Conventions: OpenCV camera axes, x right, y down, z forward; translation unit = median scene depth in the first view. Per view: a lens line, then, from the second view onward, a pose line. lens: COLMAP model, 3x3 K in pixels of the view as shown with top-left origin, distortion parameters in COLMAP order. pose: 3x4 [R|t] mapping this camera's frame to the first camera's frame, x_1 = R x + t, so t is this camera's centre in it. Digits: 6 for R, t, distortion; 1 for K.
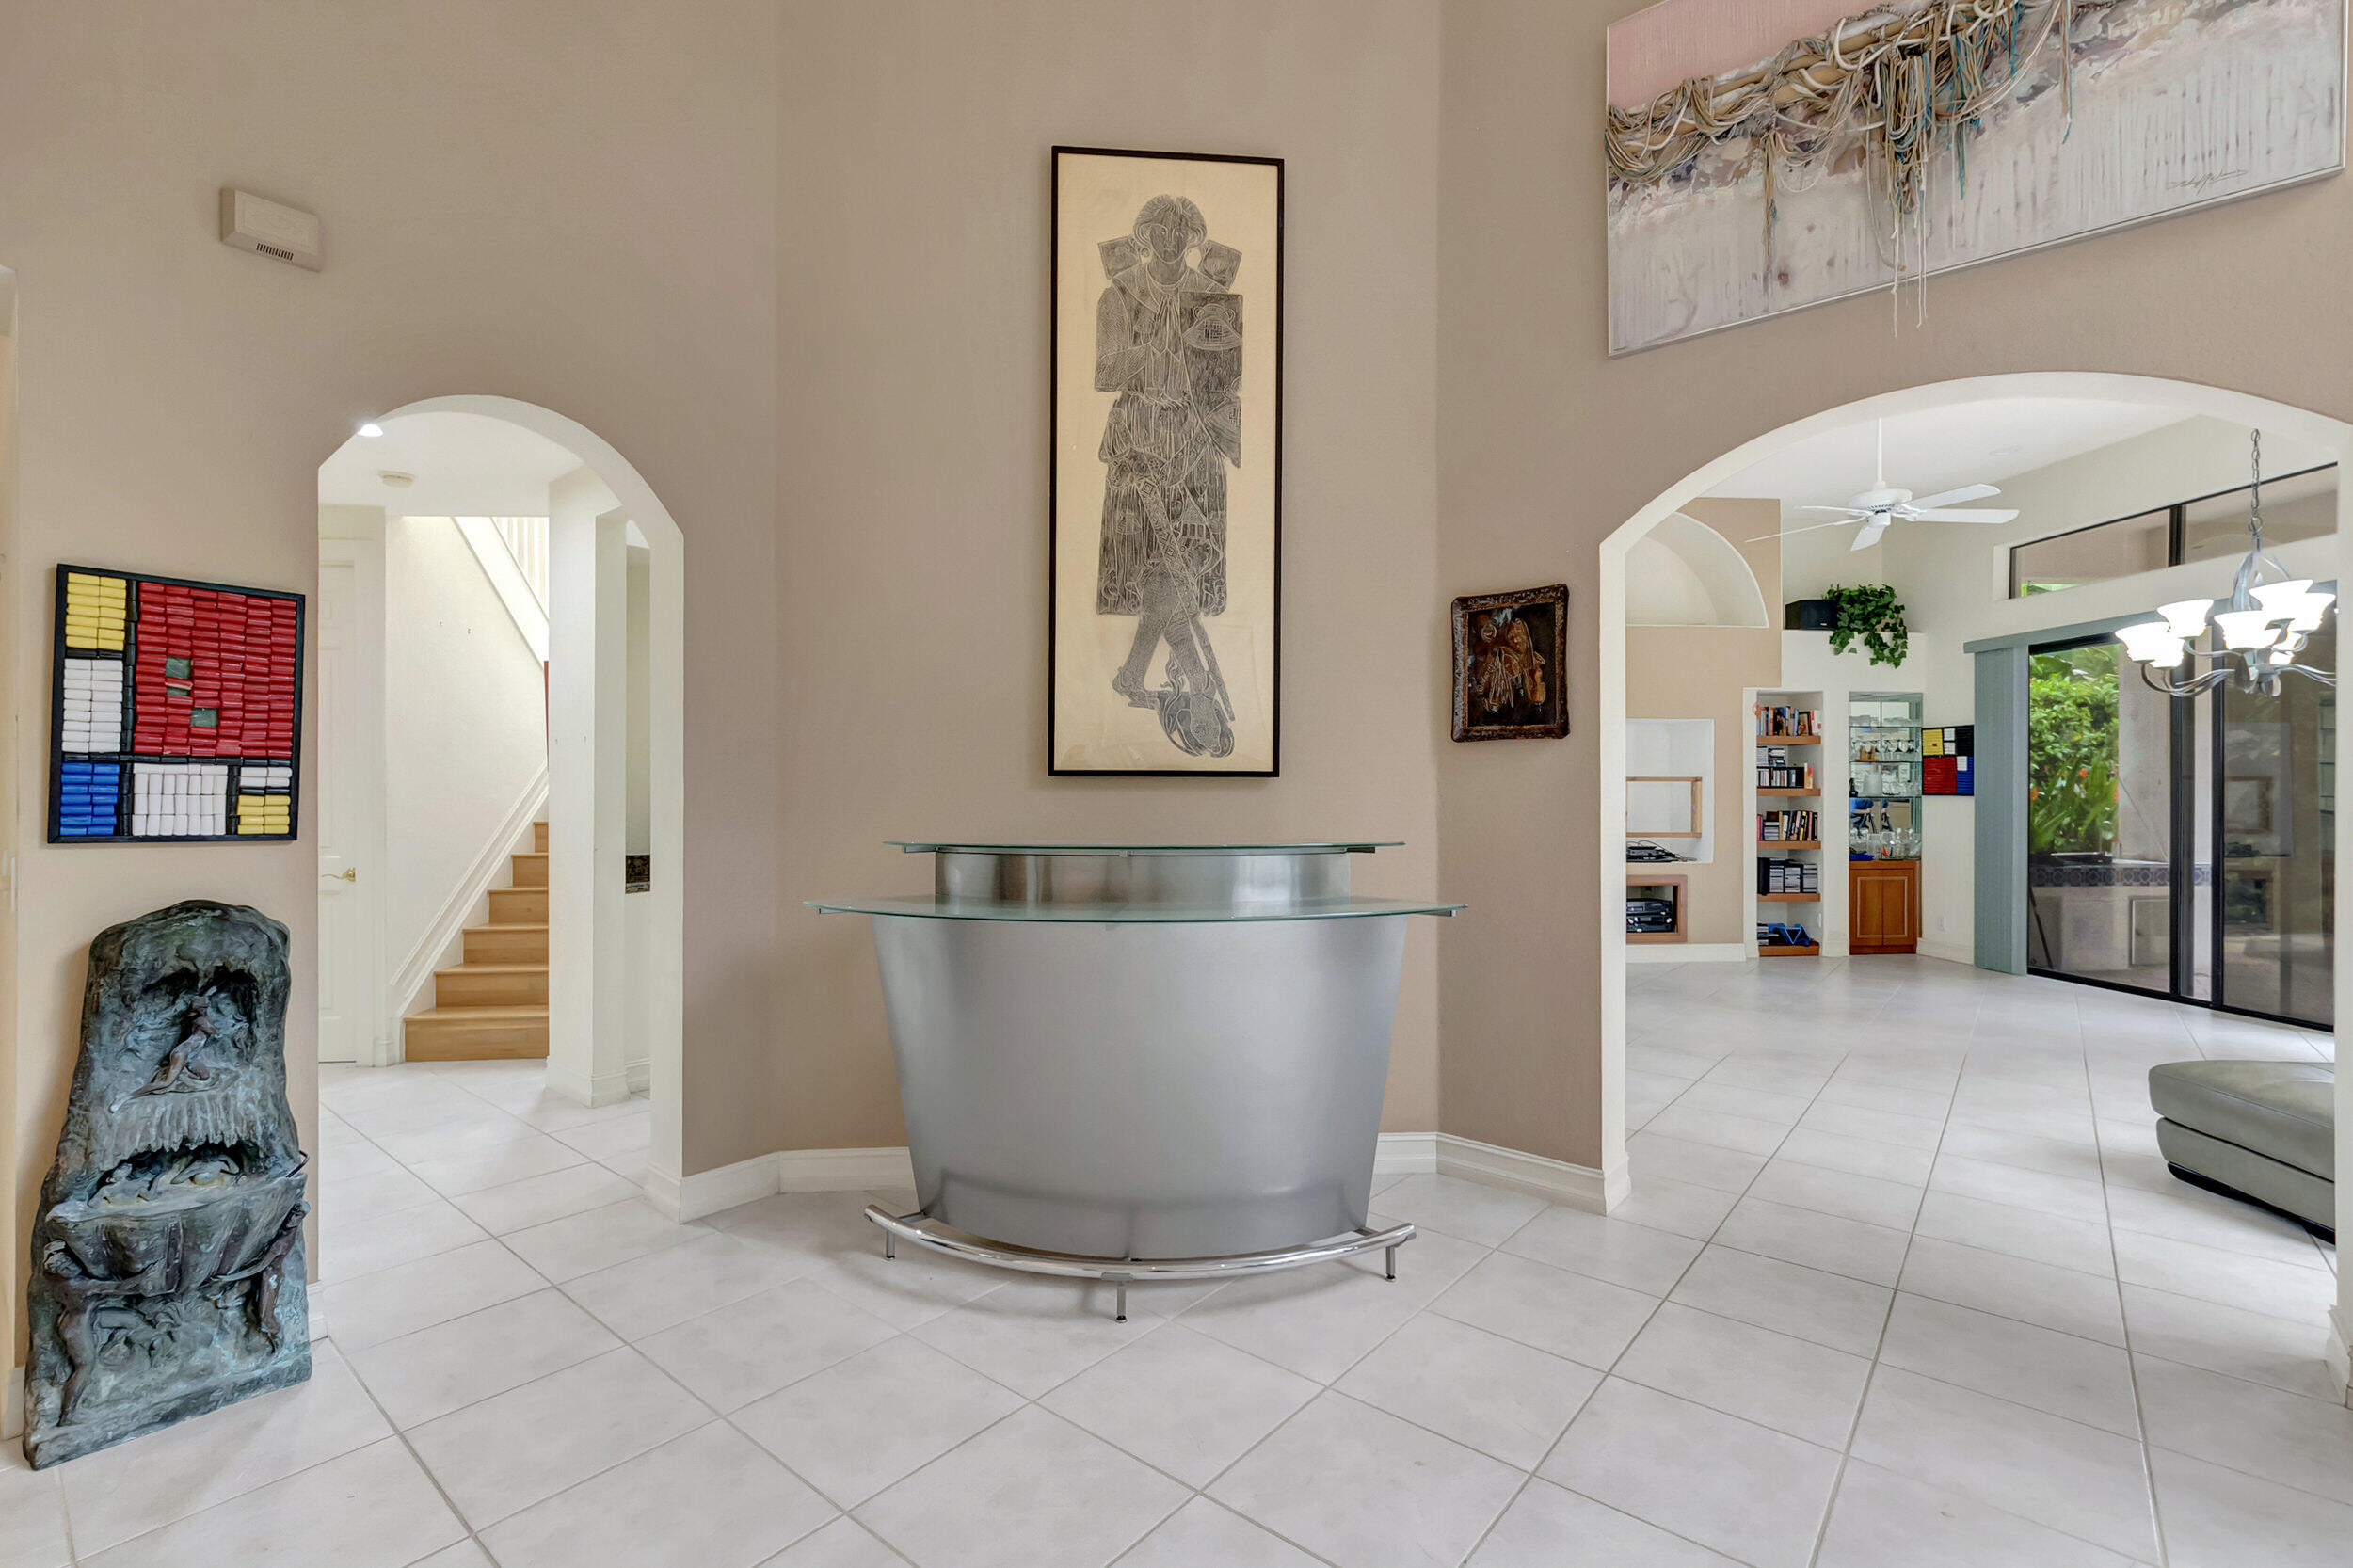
lens RADIAL K [[1046.0, 0, 1165.6], [0, 1046.0, 791.3], [0, 0, 1]] dist [-0.001830, -0.001169]
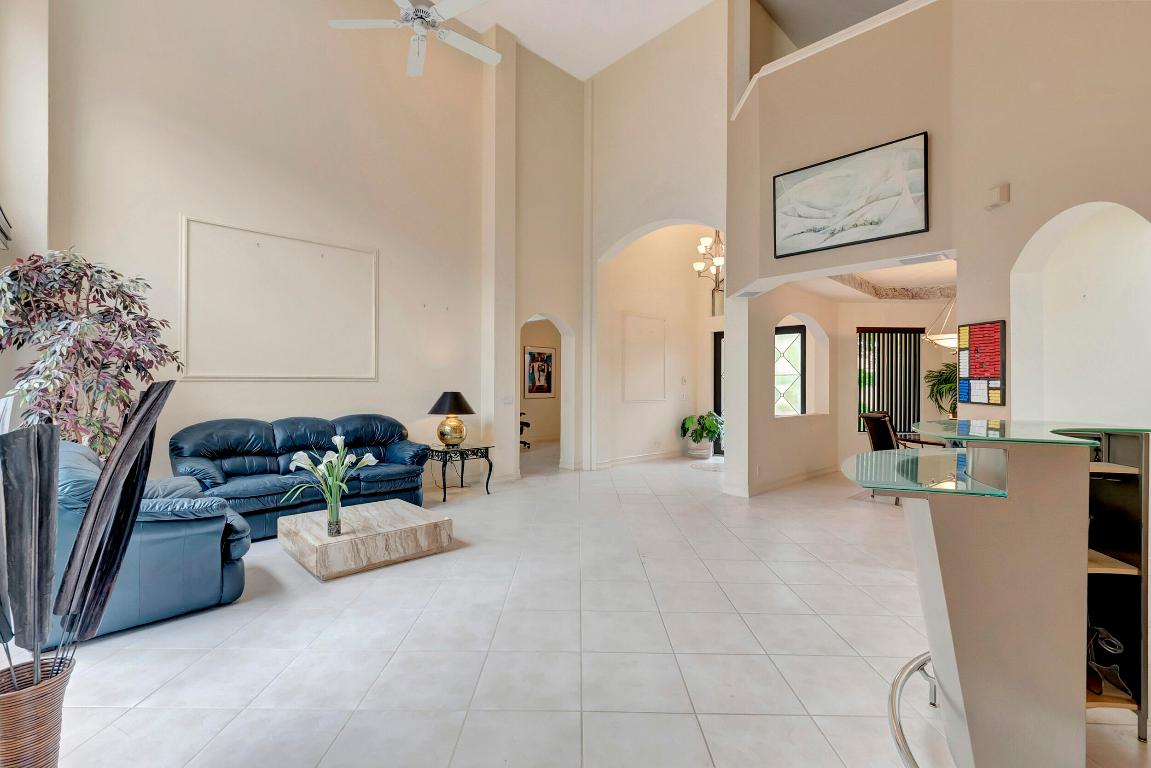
lens RADIAL K [[511.7, 0, 576.6], [0, 511.7, 383.2], [0, 0, 1]] dist [-0.001830, -0.001169]
pose [[-0.760498, -0.003760, -0.649330, 0.681680], [-0.003989, 0.999991, -0.001119, -0.006481], [0.649328, 0.001740, -0.760506, 0.919992]]
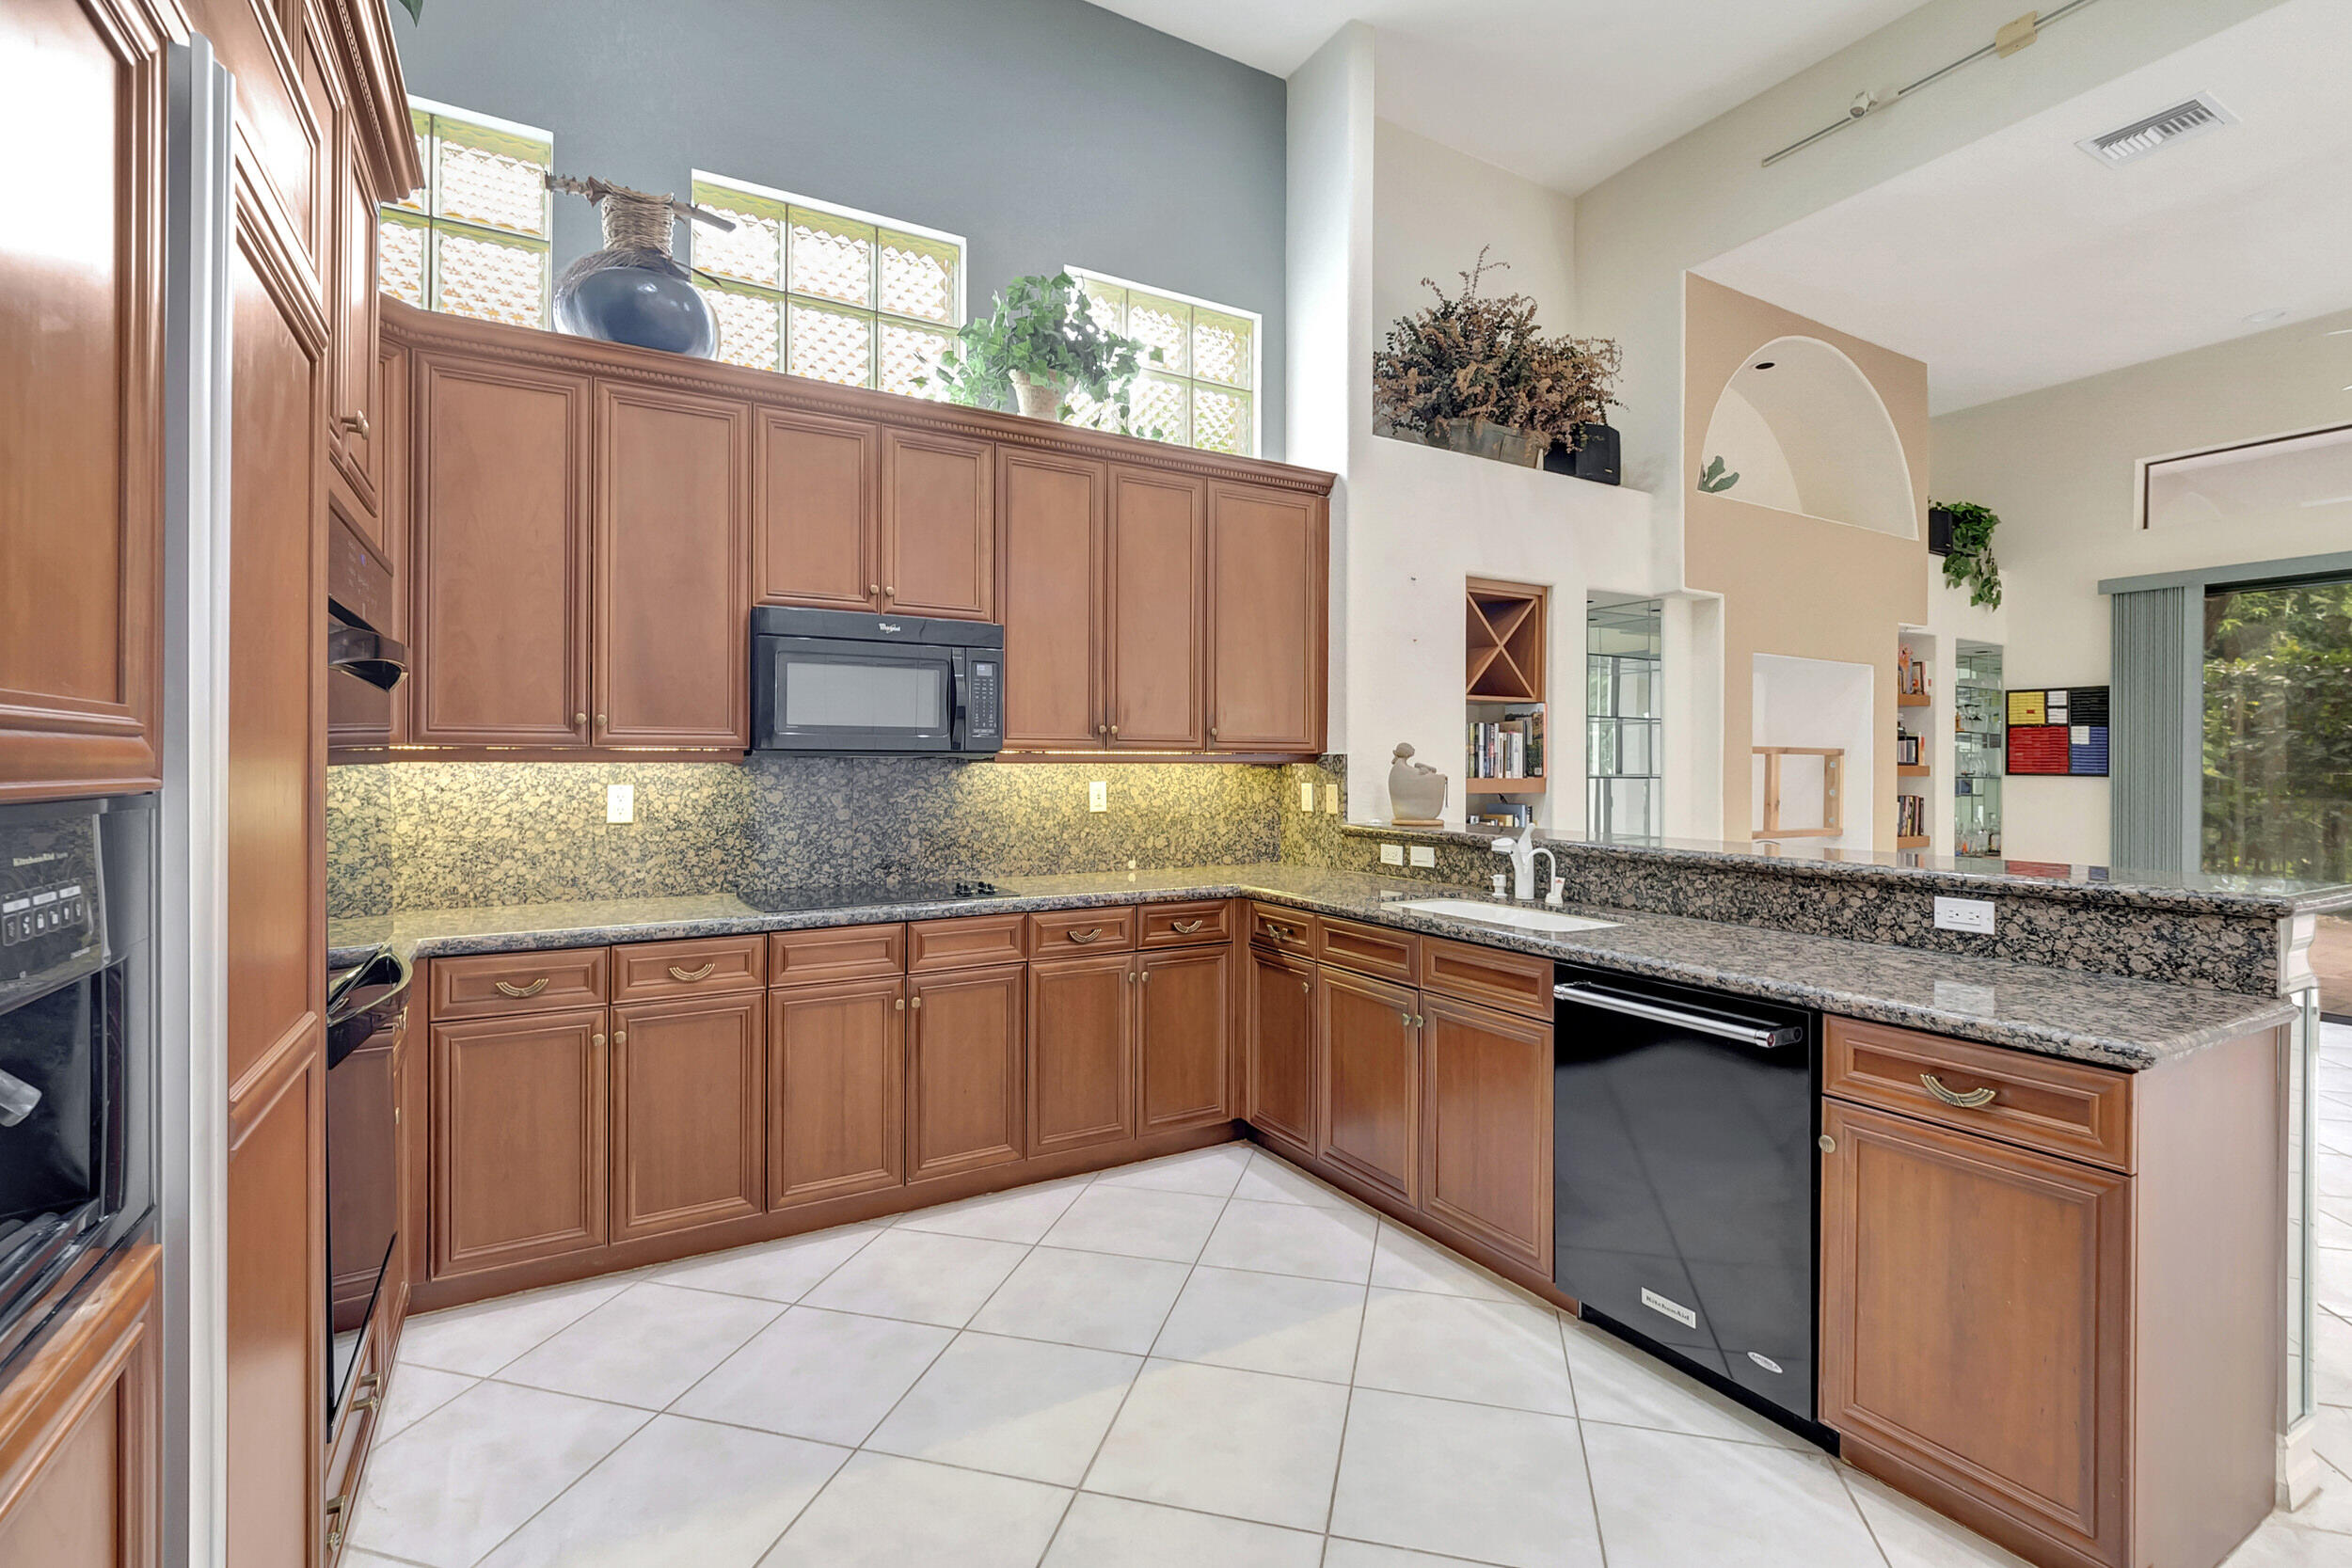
lens RADIAL K [[1045.5, 0, 1160.6], [0, 1045.5, 768.4], [0, 0, 1]] dist [-0.001830, -0.001169]
pose [[0.905424, 0.004136, 0.424489, -0.460454], [-0.007106, 0.999960, 0.005414, -0.002235], [-0.424449, -0.007918, 0.905417, 1.336699]]
